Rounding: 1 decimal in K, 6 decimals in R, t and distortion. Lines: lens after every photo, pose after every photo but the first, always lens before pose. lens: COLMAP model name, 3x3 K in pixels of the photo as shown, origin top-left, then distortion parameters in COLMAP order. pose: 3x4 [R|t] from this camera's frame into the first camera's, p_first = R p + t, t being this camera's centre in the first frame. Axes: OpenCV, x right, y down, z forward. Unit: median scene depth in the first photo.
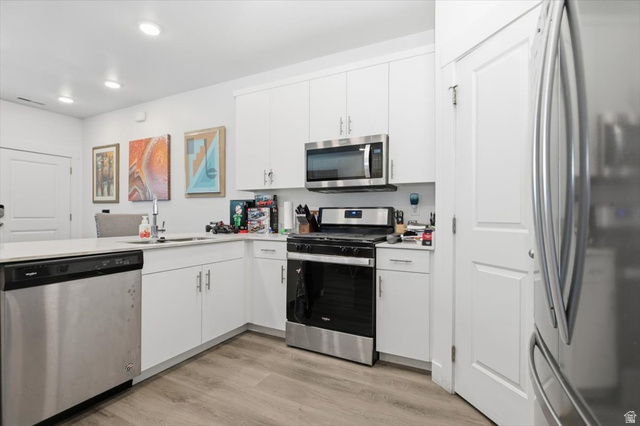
lens RADIAL K [[292.4, 0, 323.7], [0, 292.4, 214.8], [0, 0, 1]] dist [0.005538, 0.000250]
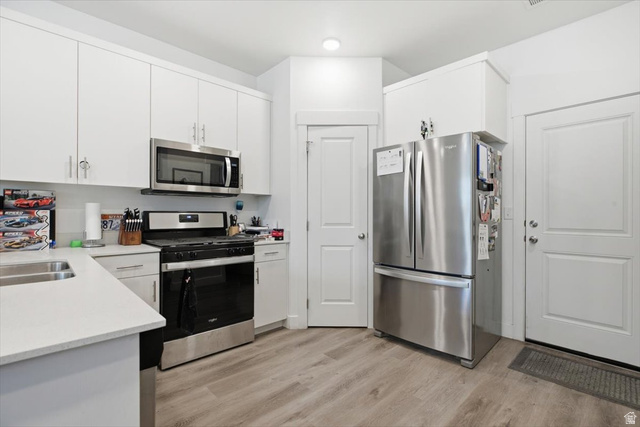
lens RADIAL K [[292.4, 0, 326.0], [0, 292.4, 213.0], [0, 0, 1]] dist [0.005538, 0.000250]
pose [[0.357056, -0.001463, 0.934082, -0.846383], [-0.002594, 0.999993, 0.002558, -0.030677], [-0.934079, -0.003336, 0.357050, 0.256077]]
